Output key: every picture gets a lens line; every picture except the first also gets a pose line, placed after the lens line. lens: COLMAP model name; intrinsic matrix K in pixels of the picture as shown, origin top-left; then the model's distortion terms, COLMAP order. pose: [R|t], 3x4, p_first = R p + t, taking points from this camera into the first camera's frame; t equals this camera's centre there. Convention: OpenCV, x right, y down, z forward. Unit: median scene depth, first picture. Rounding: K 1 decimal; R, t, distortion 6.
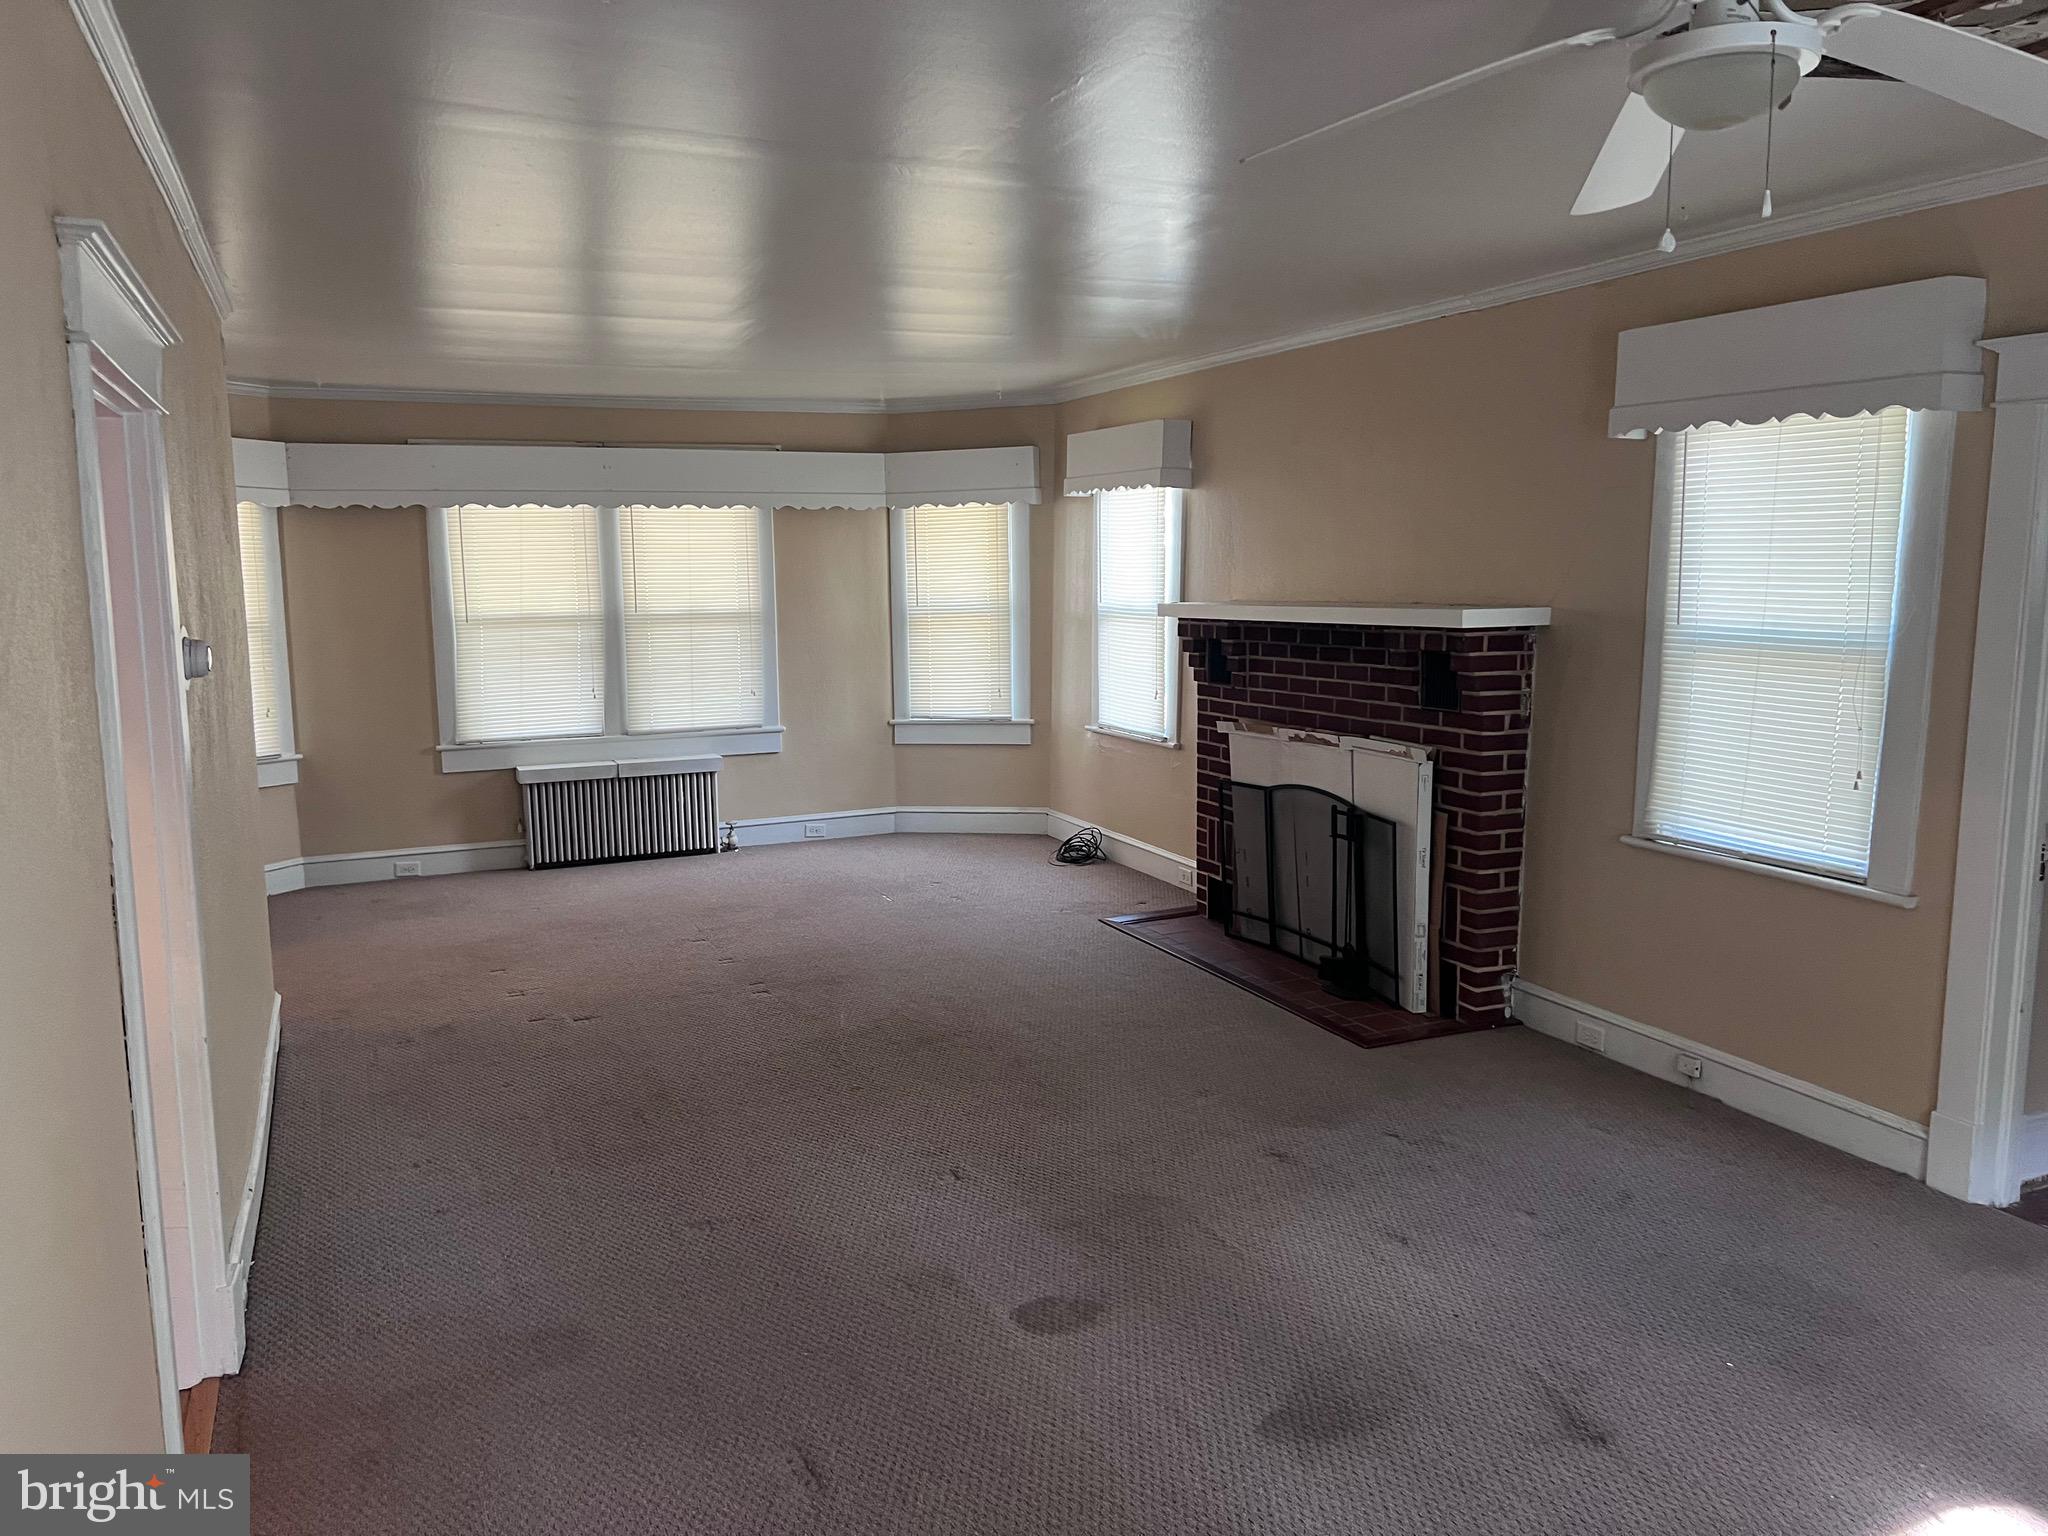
lens RADIAL K [[1538.2, 0, 1033.0], [0, 1538.2, 779.4], [0, 0, 1]] dist [0.052461, -0.050689]
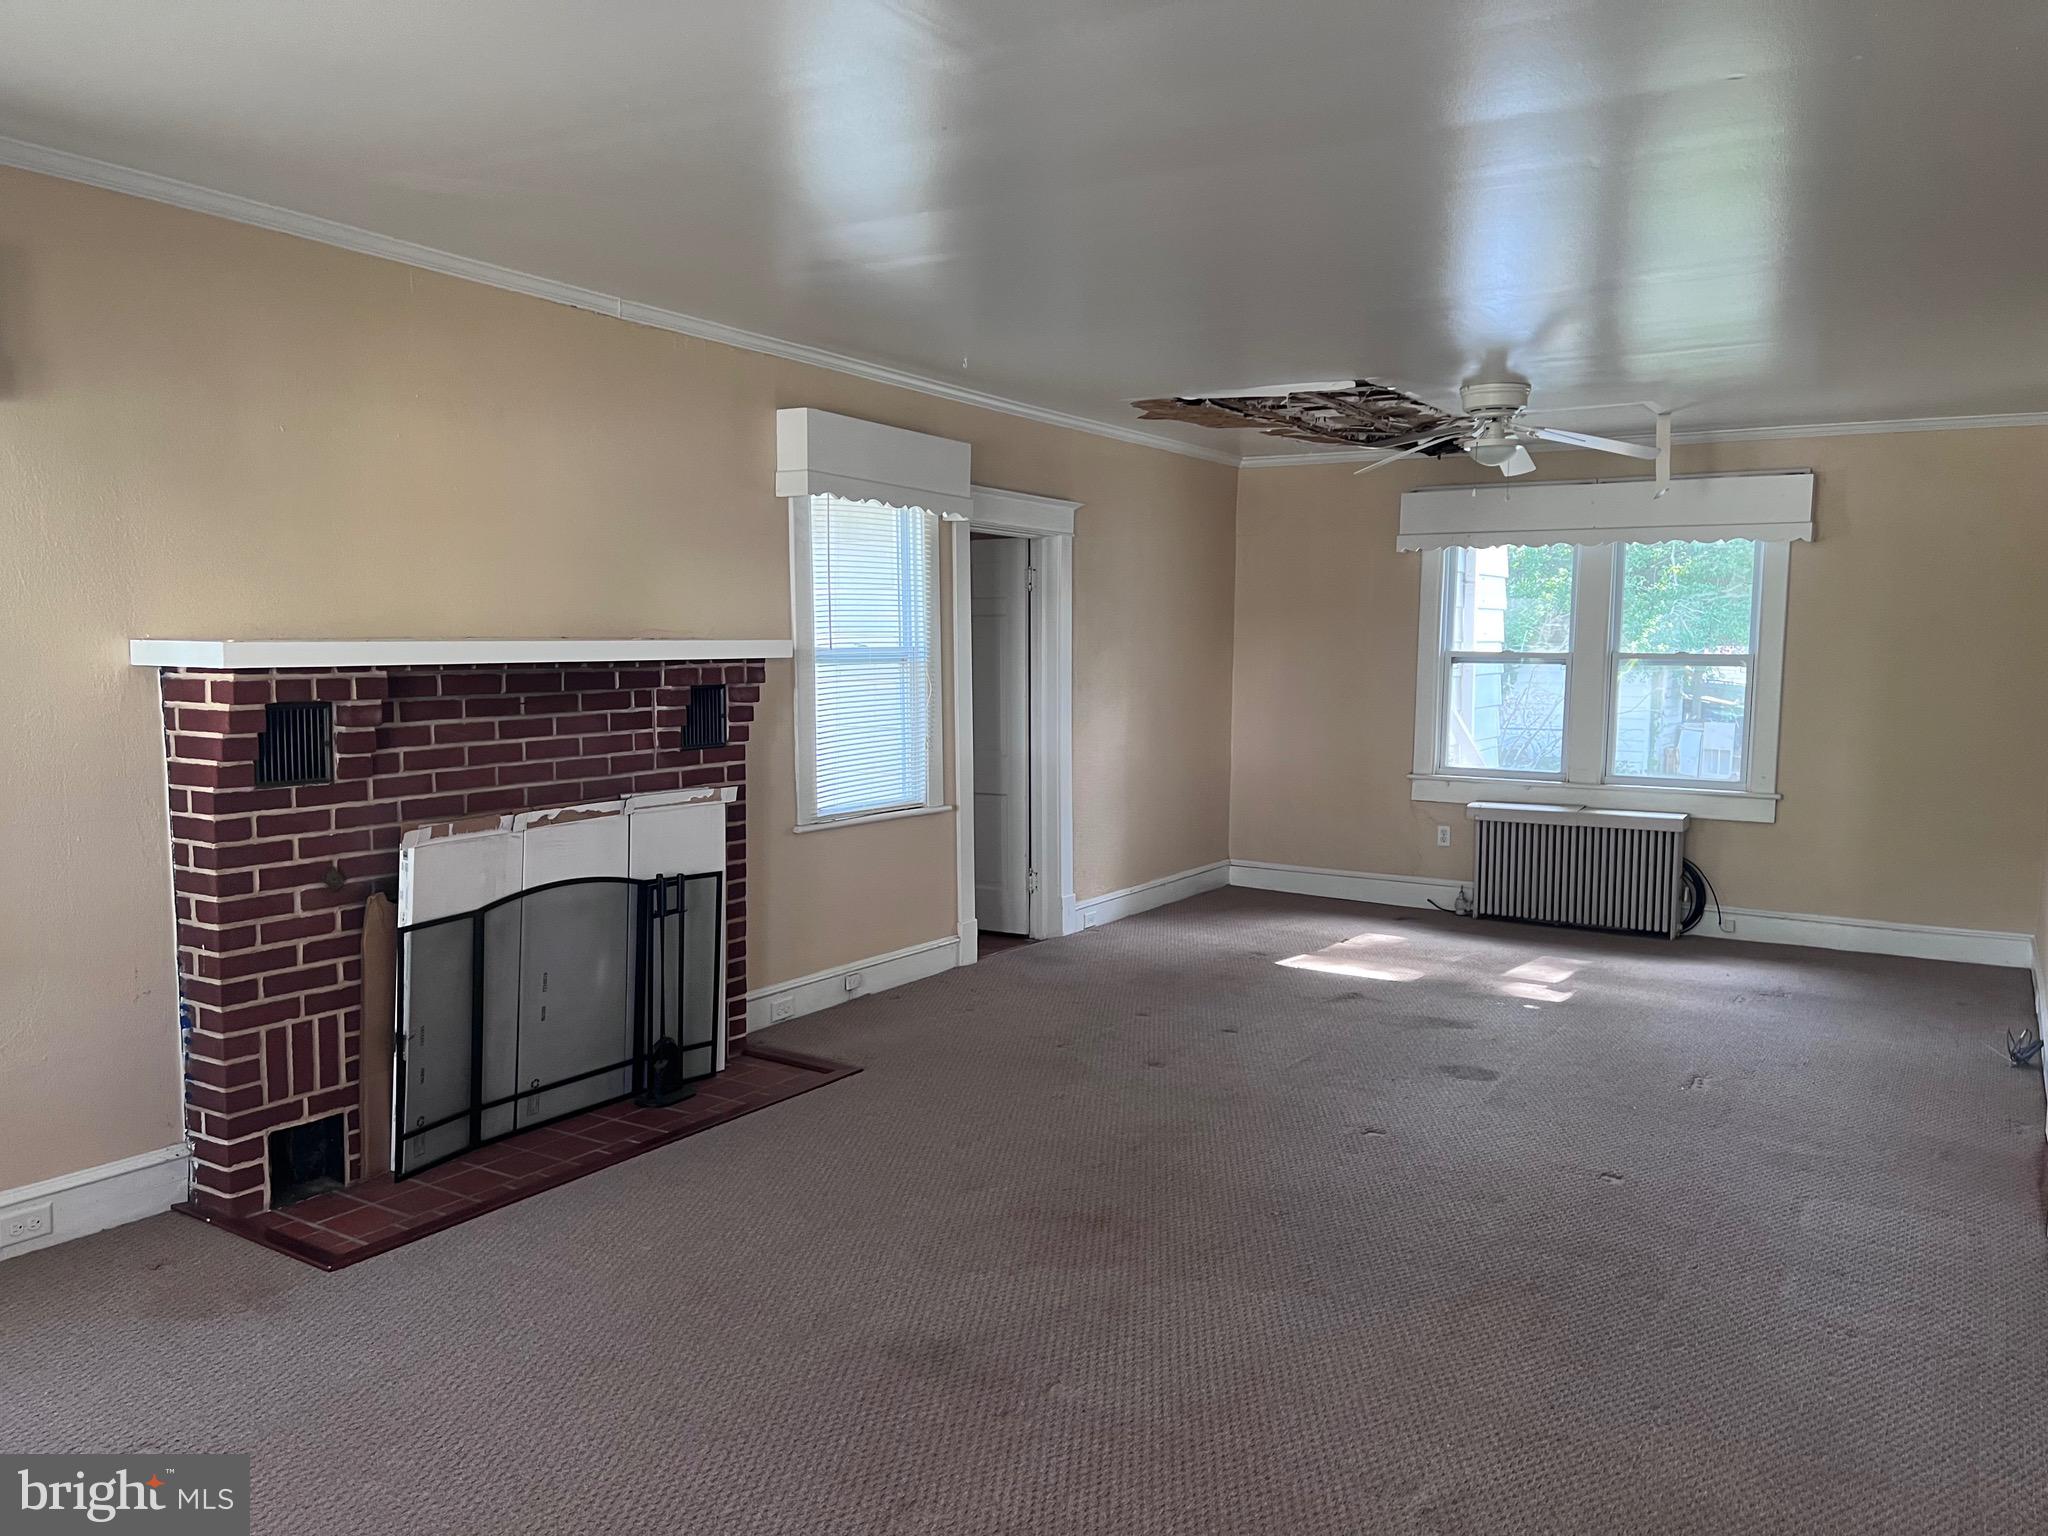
lens RADIAL K [[1538.2, 0, 1031.7], [0, 1538.2, 756.9], [0, 0, 1]] dist [0.052461, -0.050689]
pose [[-0.571166, -0.073592, 0.817529, -0.563442], [0.096859, 0.982972, 0.156155, -0.150805], [-0.815100, 0.168376, -0.554312, 1.227474]]
